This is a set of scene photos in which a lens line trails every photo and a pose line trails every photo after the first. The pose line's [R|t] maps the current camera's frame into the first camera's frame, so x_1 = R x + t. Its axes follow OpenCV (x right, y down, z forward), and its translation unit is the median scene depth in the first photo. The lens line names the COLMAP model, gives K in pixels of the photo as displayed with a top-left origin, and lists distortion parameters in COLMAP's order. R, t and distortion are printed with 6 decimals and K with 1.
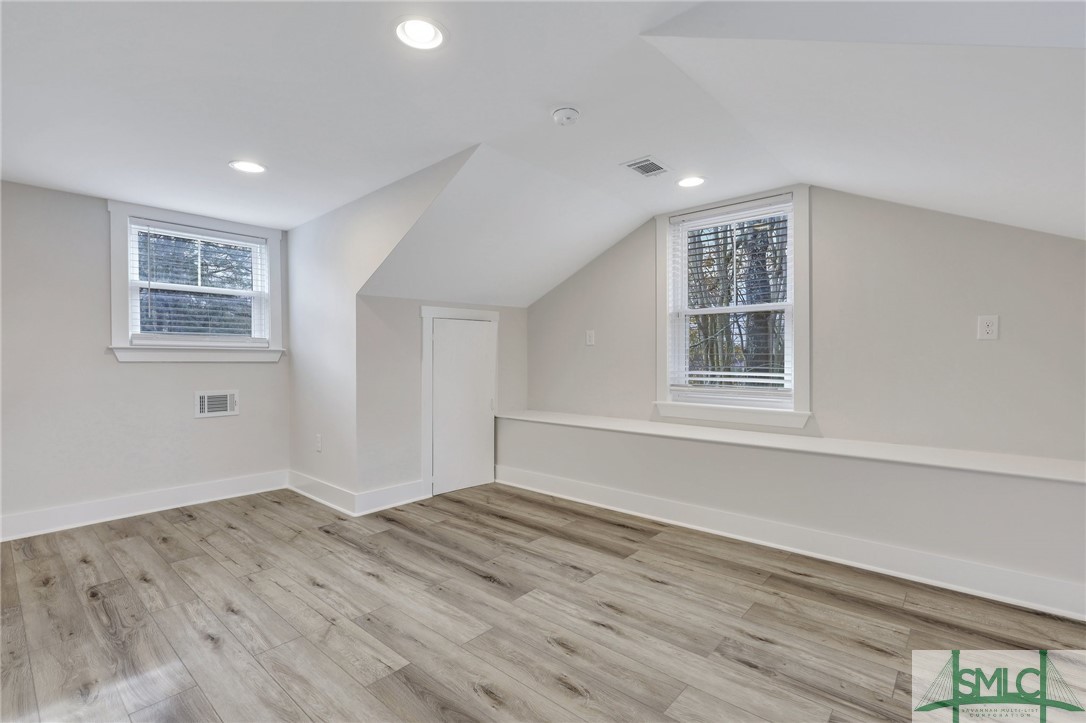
lens RADIAL K [[498.1, 0, 537.2], [0, 498.1, 358.5], [0, 0, 1]] dist [0.000830, -0.000080]
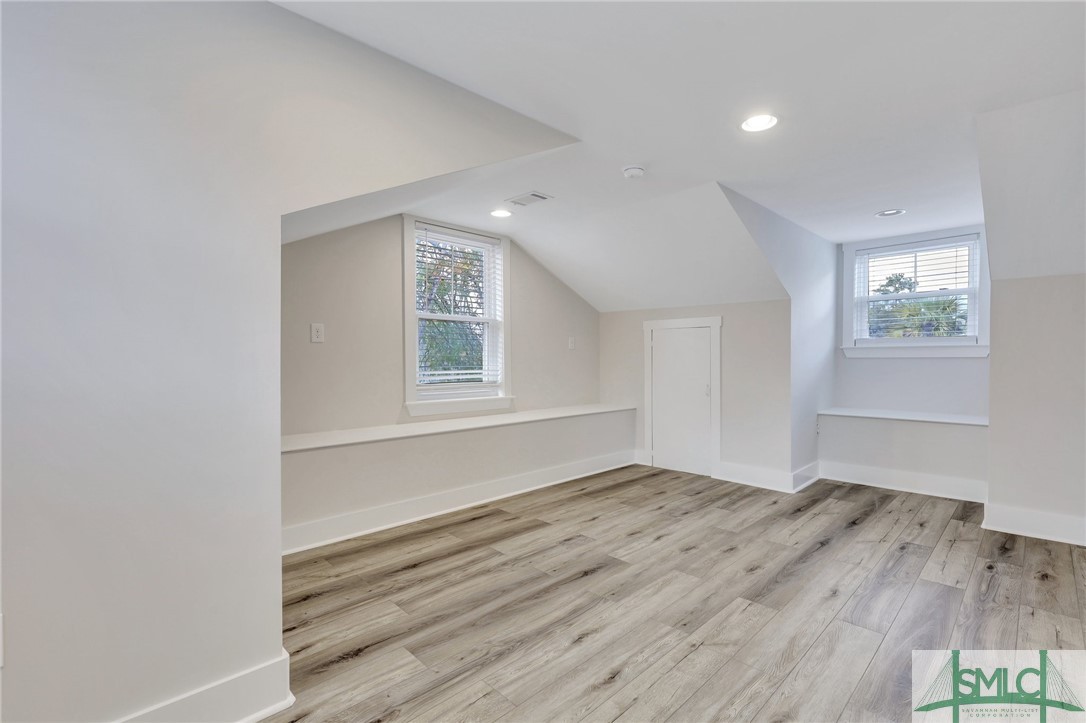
lens RADIAL K [[498.1, 0, 546.7], [0, 498.1, 359.0], [0, 0, 1]] dist [0.000830, -0.000080]
pose [[0.056184, 0.002131, 0.998418, -1.054508], [0.004801, 0.999986, -0.002404, 0.005286], [-0.998409, 0.004929, 0.056173, 0.964528]]
